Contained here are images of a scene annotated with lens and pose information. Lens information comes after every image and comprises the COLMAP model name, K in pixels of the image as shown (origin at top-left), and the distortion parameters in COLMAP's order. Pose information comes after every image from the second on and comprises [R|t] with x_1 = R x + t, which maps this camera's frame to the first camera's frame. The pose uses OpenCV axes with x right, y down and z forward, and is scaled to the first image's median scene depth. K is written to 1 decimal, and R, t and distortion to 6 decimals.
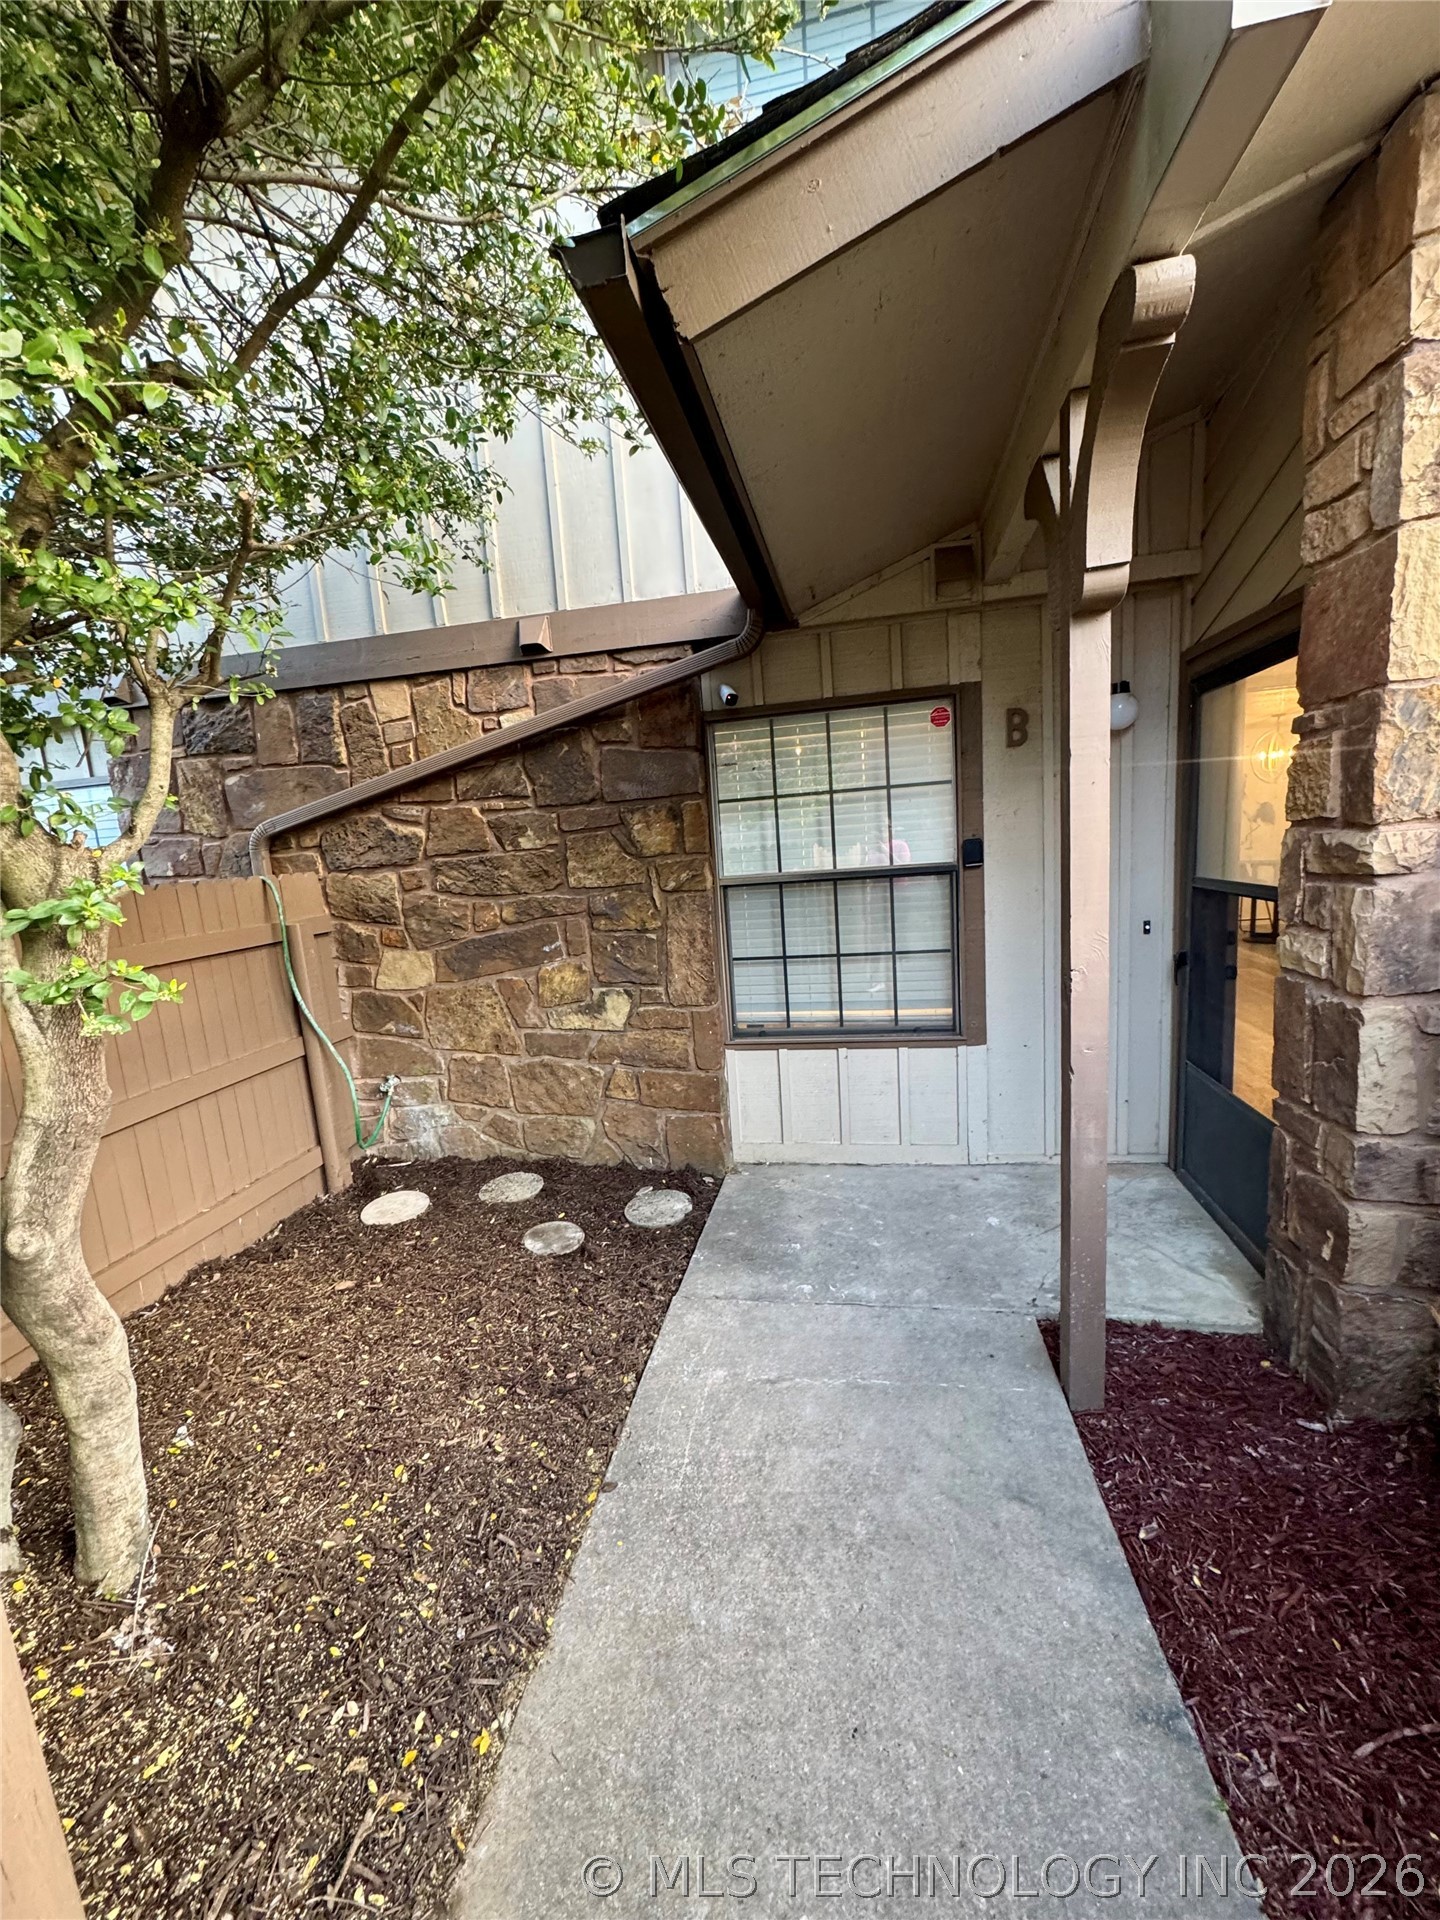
lens RADIAL K [[770.0, 0, 720.0], [0, 770.0, 960.0], [0, 0, 1]] dist [-0.002426, -0.000761]
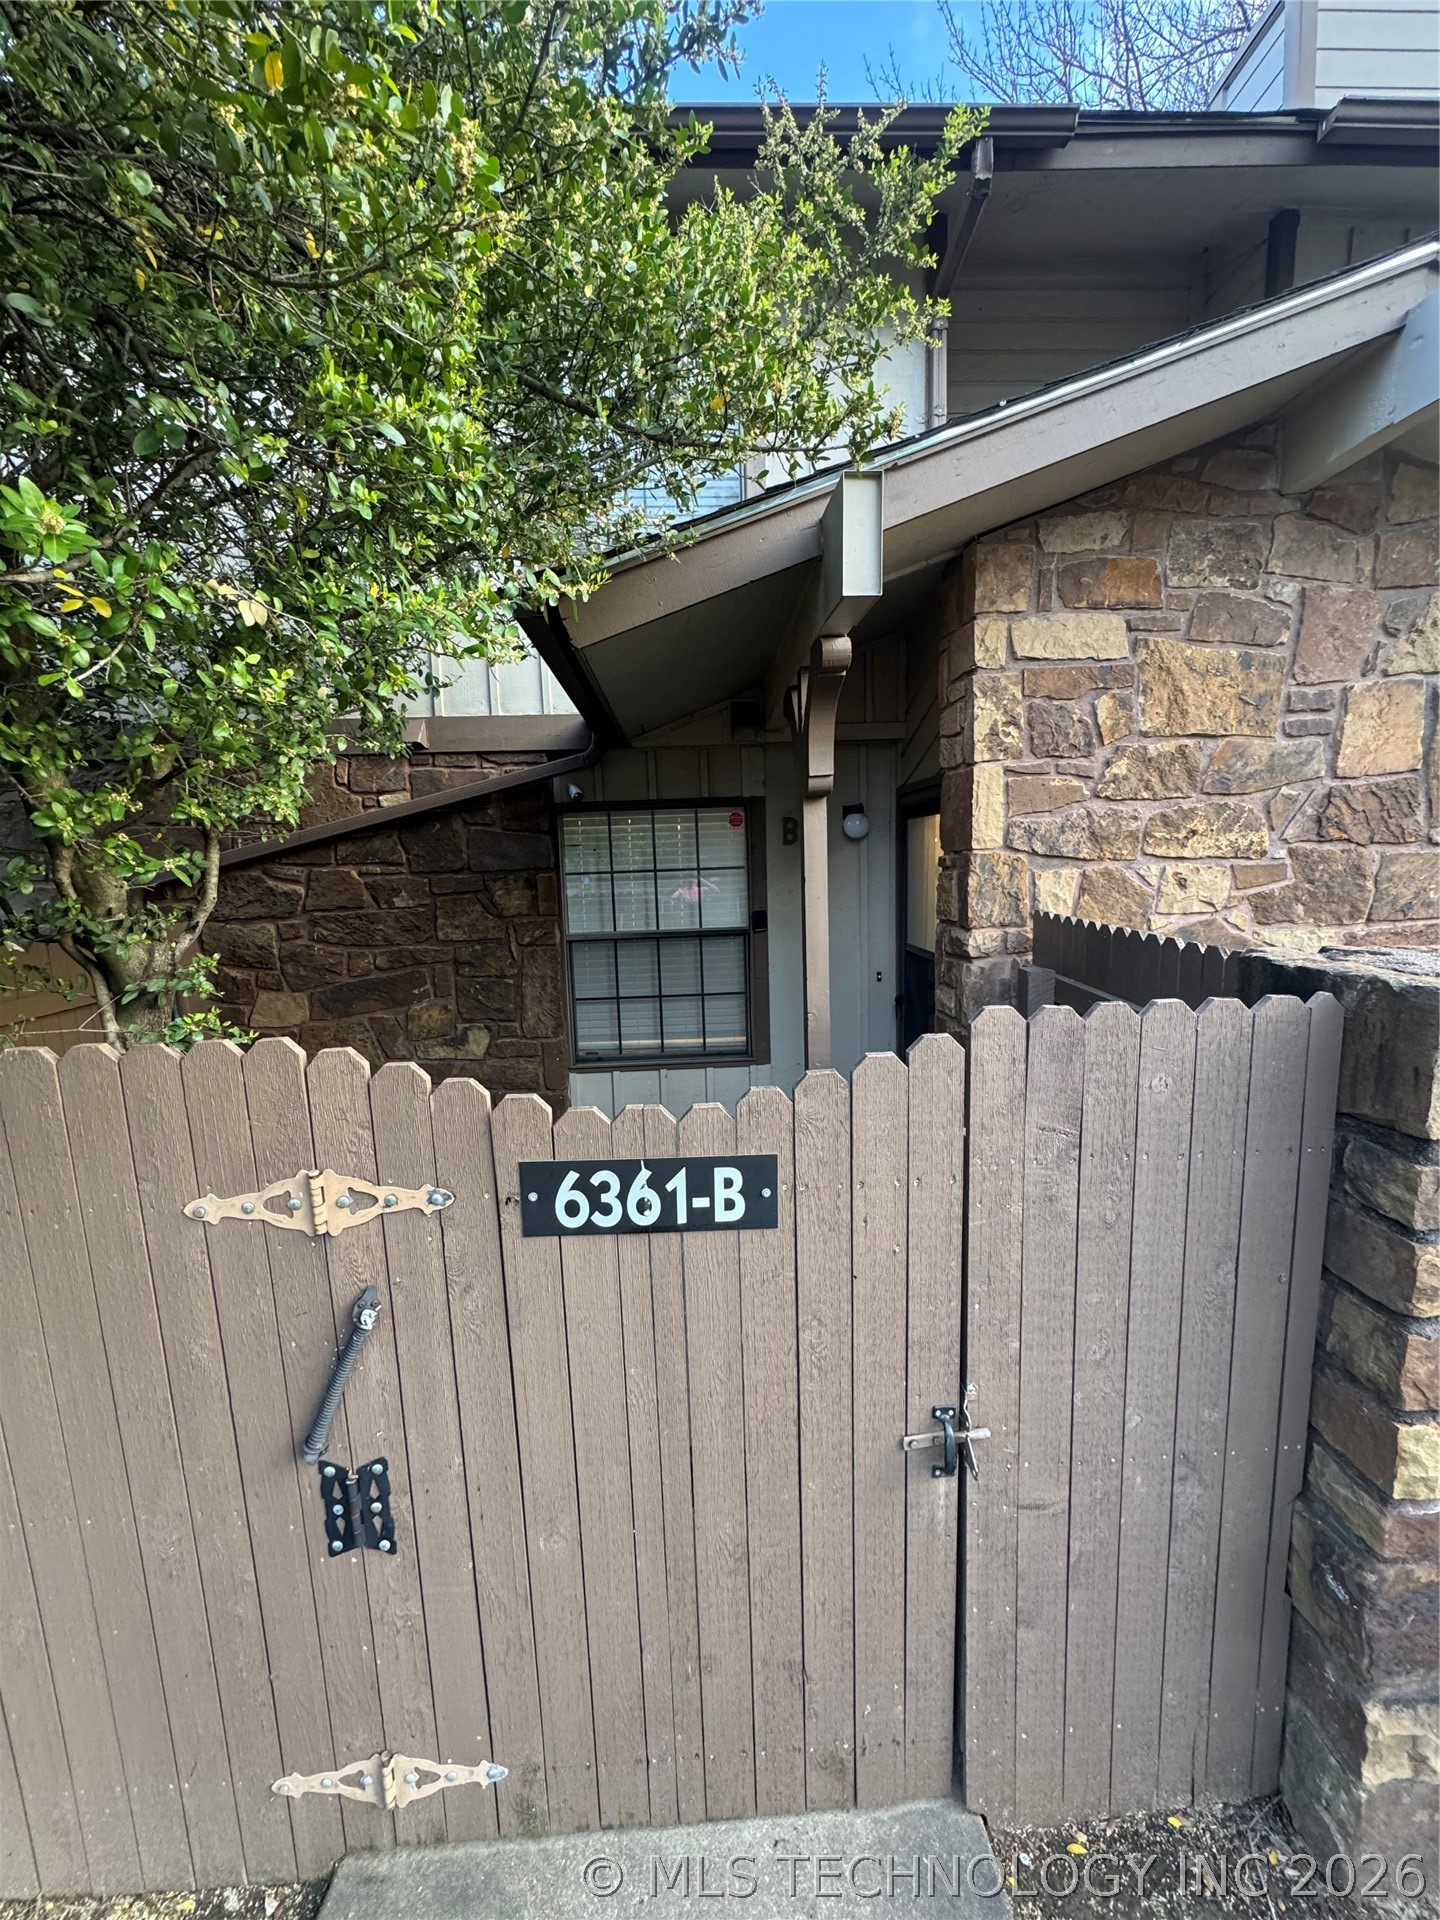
lens RADIAL K [[770.0, 0, 720.0], [0, 770.0, 960.0], [0, 0, 1]] dist [-0.002426, -0.000761]
pose [[0.972527, 0.008213, 0.232646, -0.049644], [0.000043, 0.999371, -0.035461, -0.022102], [-0.232790, 0.034497, 0.971915, -0.278610]]
